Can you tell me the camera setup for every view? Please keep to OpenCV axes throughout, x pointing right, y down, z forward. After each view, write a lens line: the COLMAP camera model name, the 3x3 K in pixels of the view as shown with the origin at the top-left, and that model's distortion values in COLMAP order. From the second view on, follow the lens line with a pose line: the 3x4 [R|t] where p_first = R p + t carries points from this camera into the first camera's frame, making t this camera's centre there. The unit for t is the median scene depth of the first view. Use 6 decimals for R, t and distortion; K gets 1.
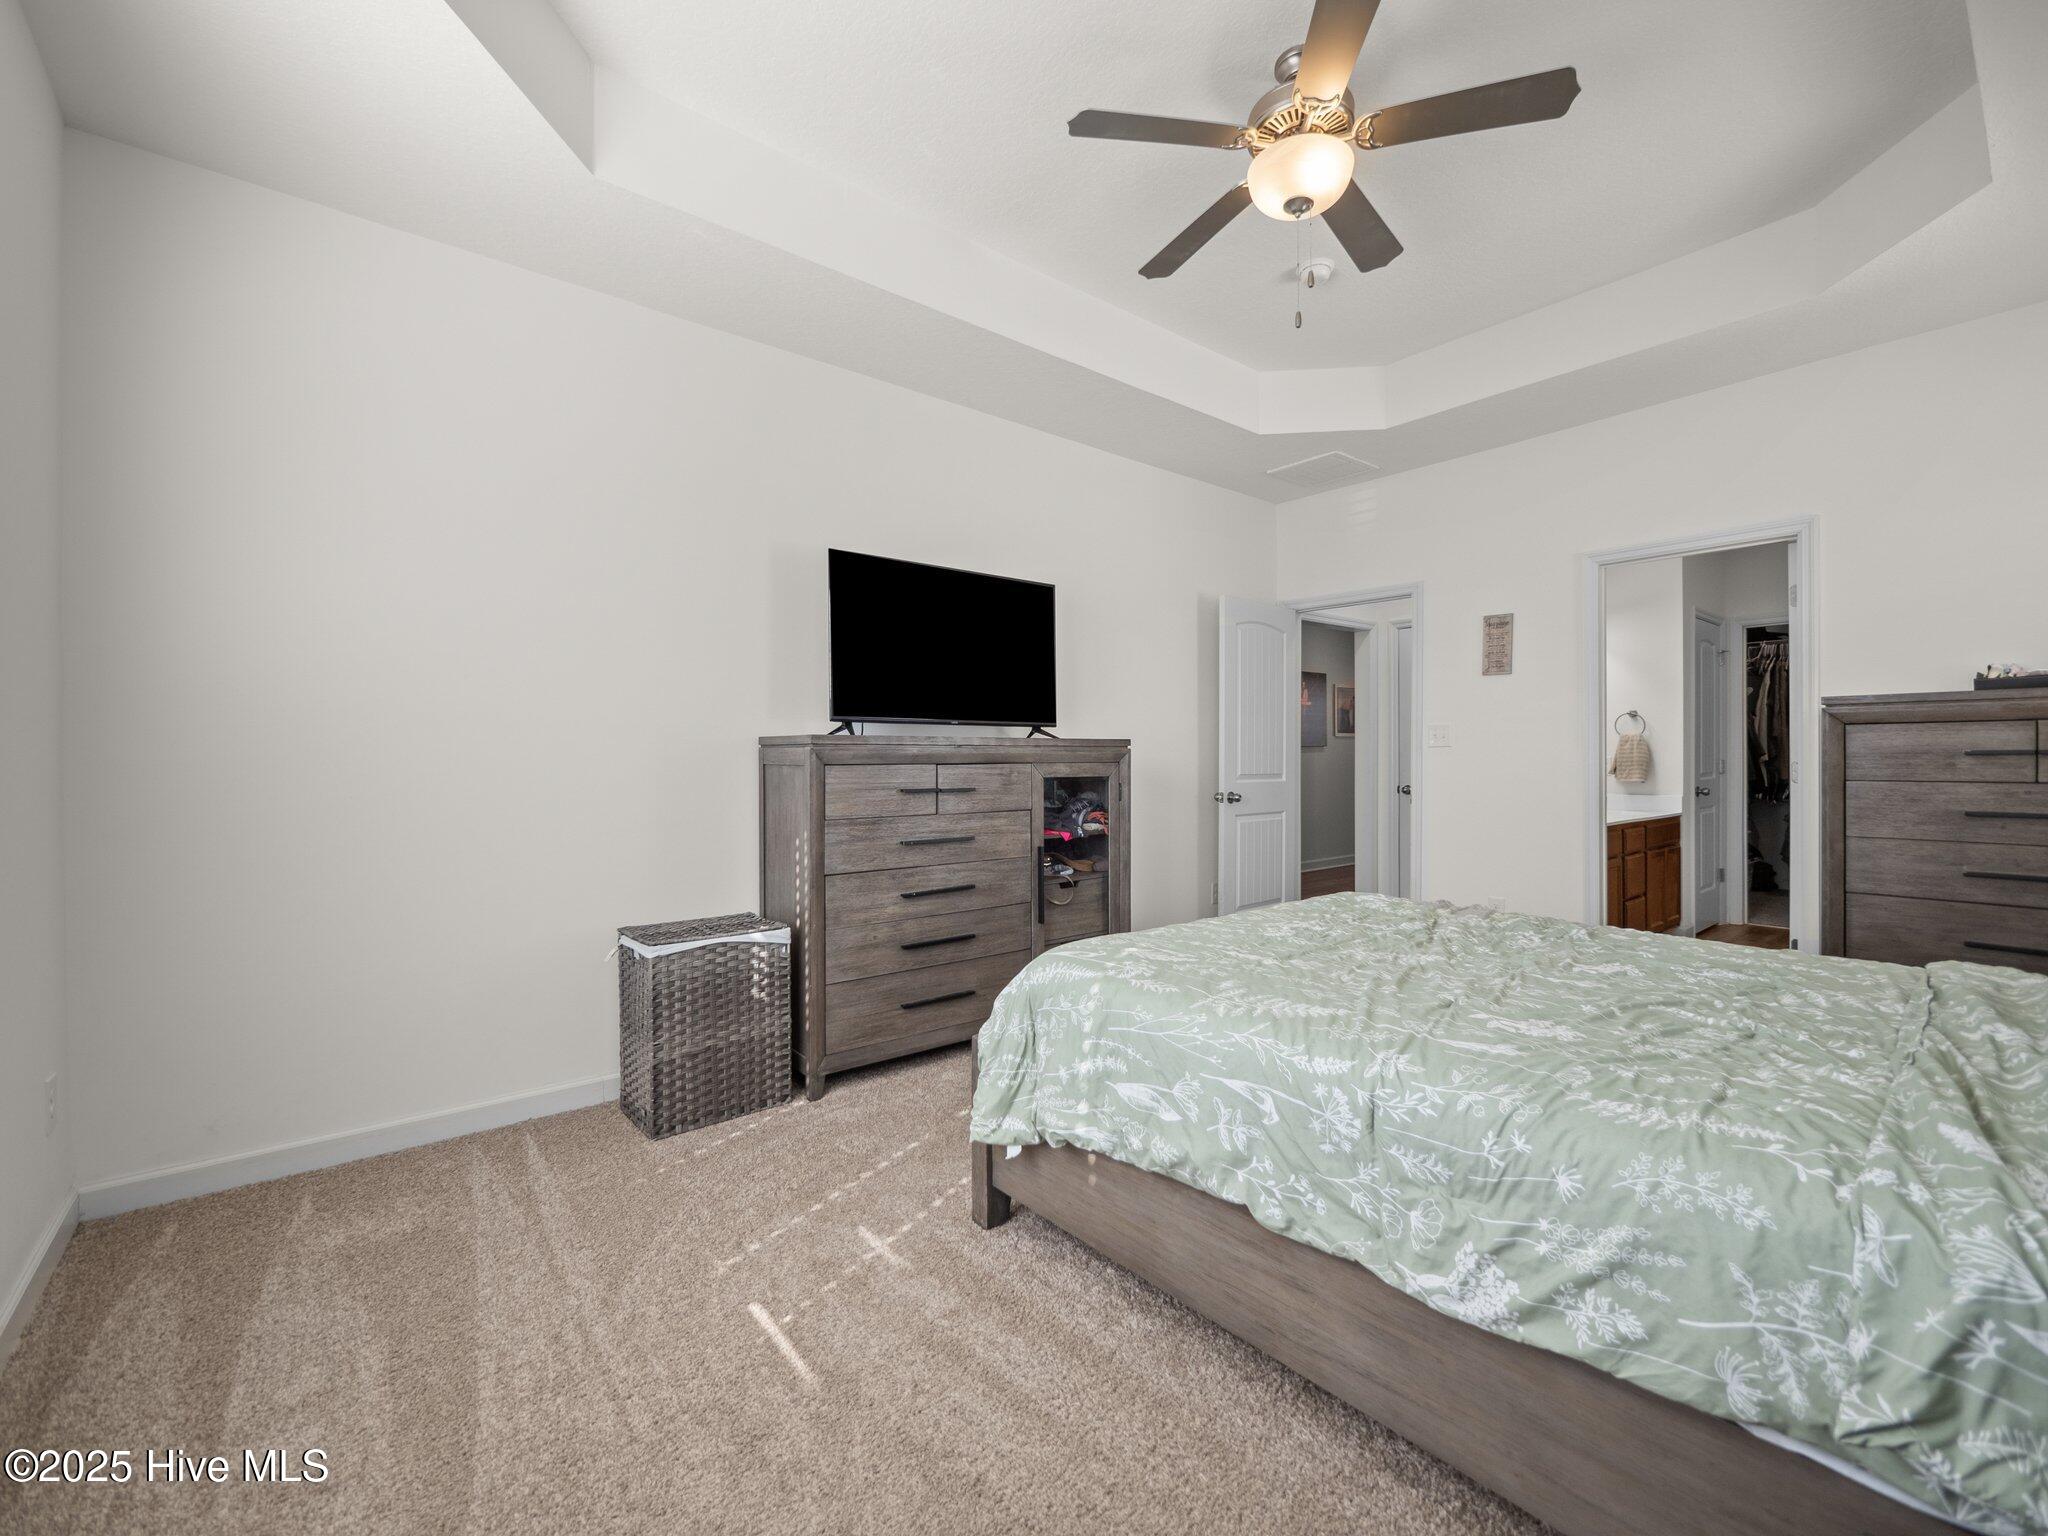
lens RADIAL K [[870.8, 0, 1024.0], [0, 870.8, 768.0], [0, 0, 1]] dist [0.000308, 0.000075]
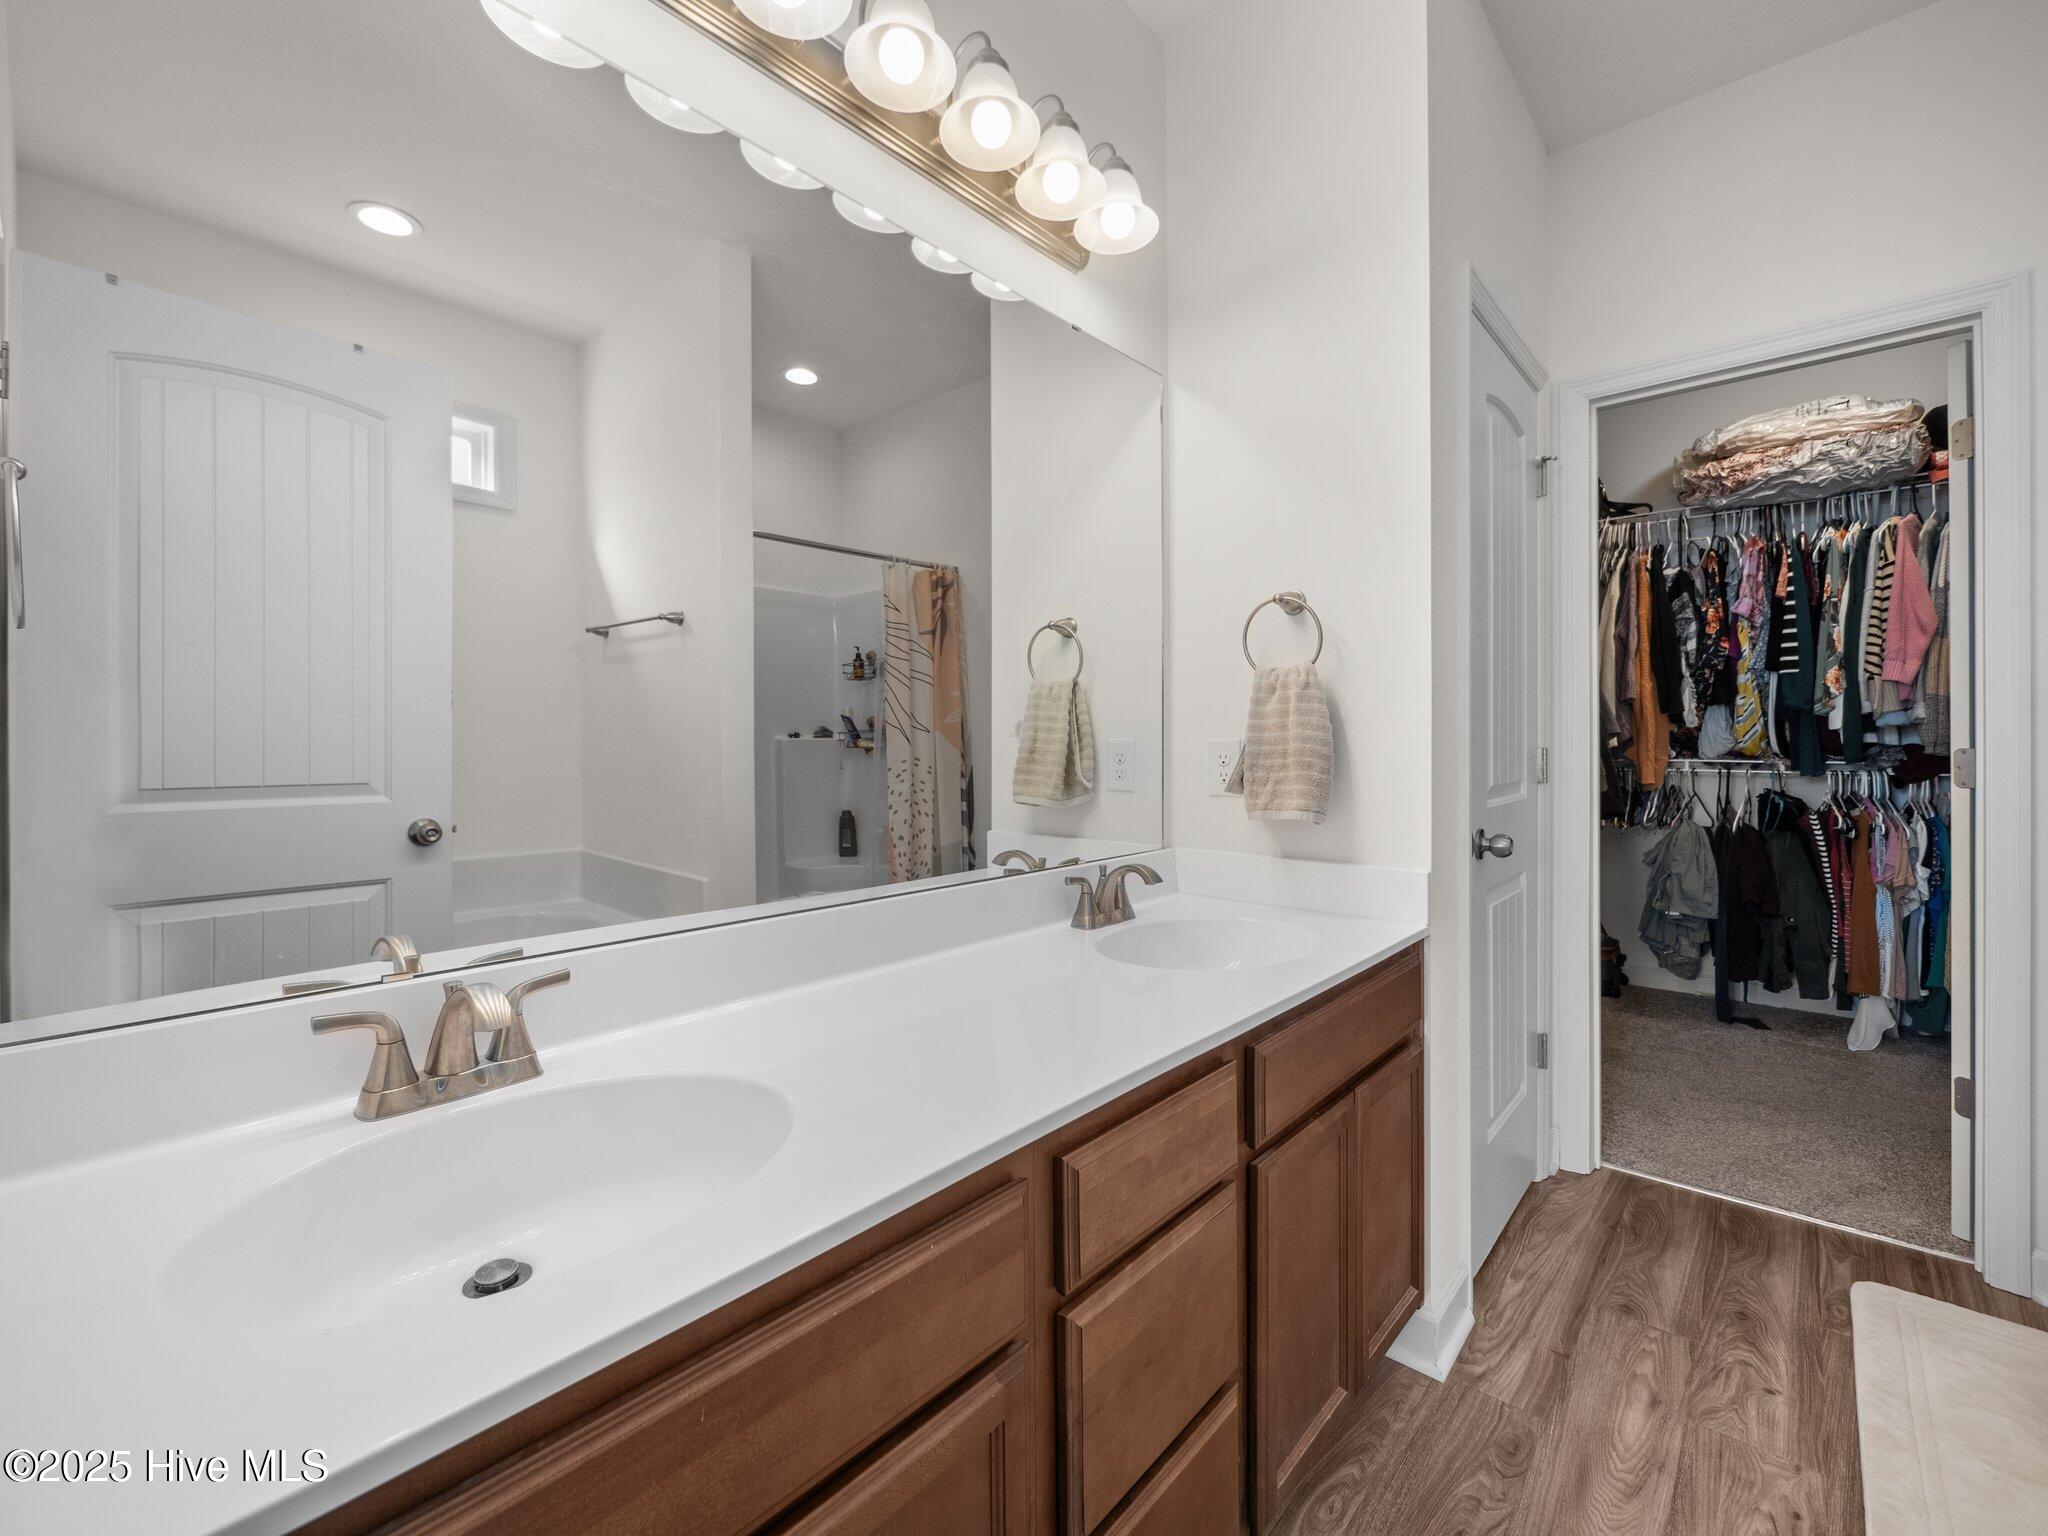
lens RADIAL K [[870.8, 0, 1024.0], [0, 870.8, 768.0], [0, 0, 1]] dist [0.000308, 0.000075]
pose [[0.987587, -0.008902, 0.156819, 0.554946], [0.008223, 0.999954, 0.004981, -0.004683], [-0.156856, -0.003629, 0.987615, 0.705281]]
